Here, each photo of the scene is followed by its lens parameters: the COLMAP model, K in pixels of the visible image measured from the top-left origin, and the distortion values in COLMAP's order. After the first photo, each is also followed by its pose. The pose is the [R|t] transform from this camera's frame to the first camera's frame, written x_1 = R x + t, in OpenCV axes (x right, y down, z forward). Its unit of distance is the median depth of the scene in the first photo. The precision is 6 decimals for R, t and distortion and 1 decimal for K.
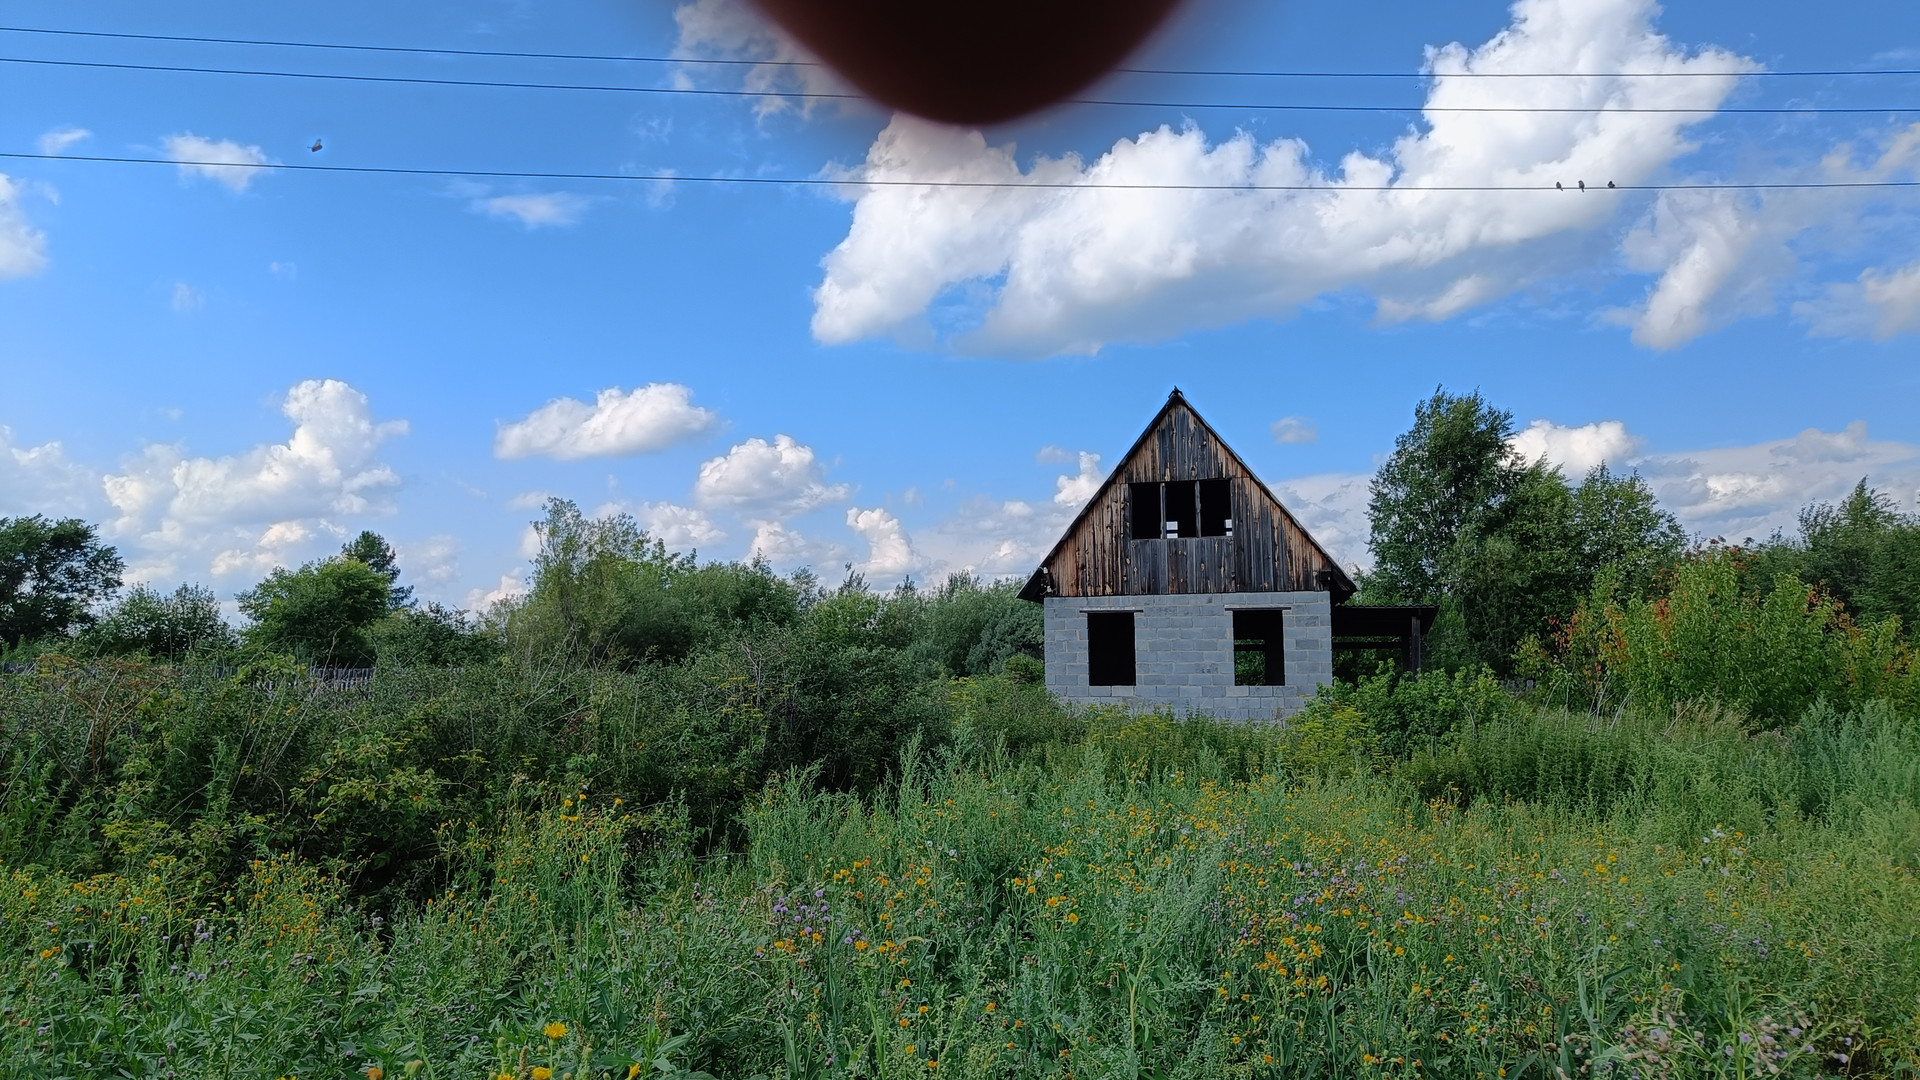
lens RADIAL K [[1312.7, 0, 940.2], [0, 1312.7, 562.0], [0, 0, 1]] dist [0.009014, -0.007207]
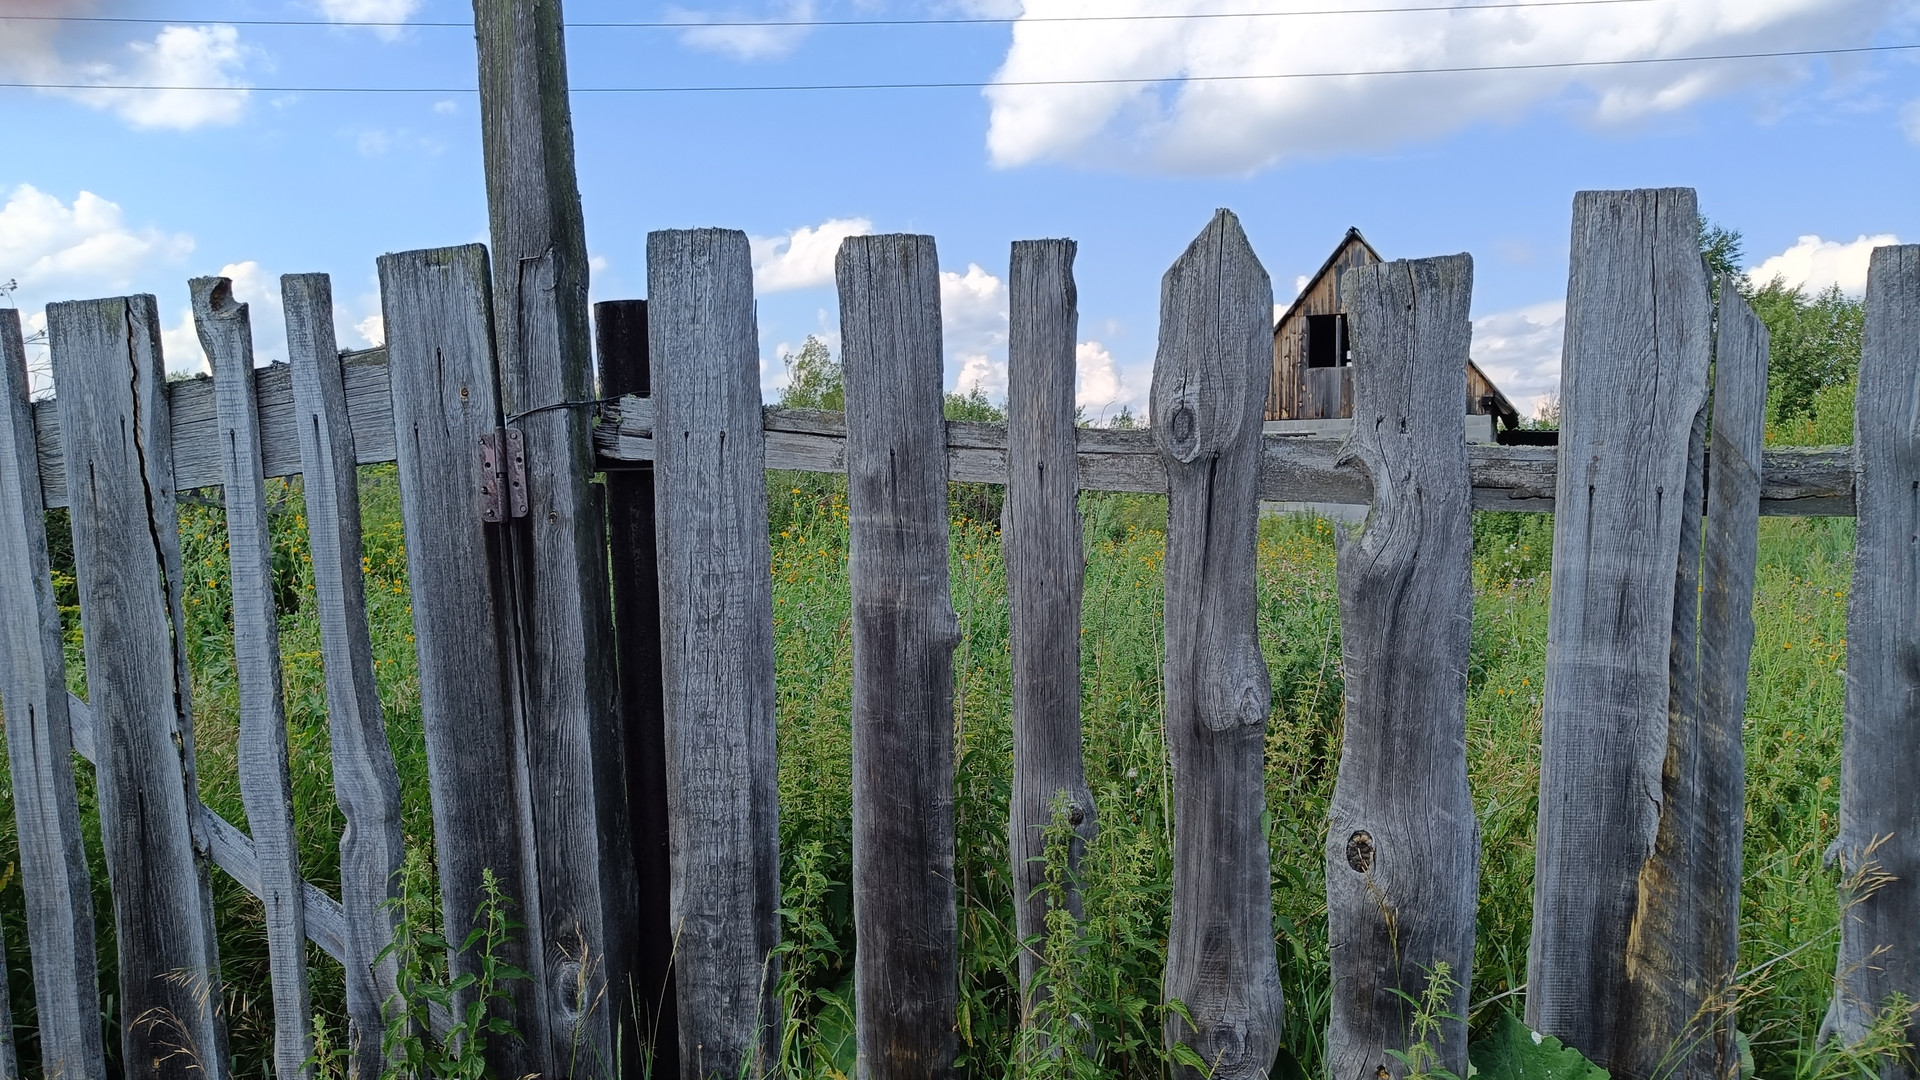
lens RADIAL K [[1312.7, 0, 935.3], [0, 1312.7, 539.8], [0, 0, 1]] dist [0.009014, -0.007207]
pose [[0.985963, 0.013452, -0.166421, 0.023984], [0.005170, 0.993811, 0.110965, 0.001804], [0.166884, -0.110268, 0.979791, -0.139978]]
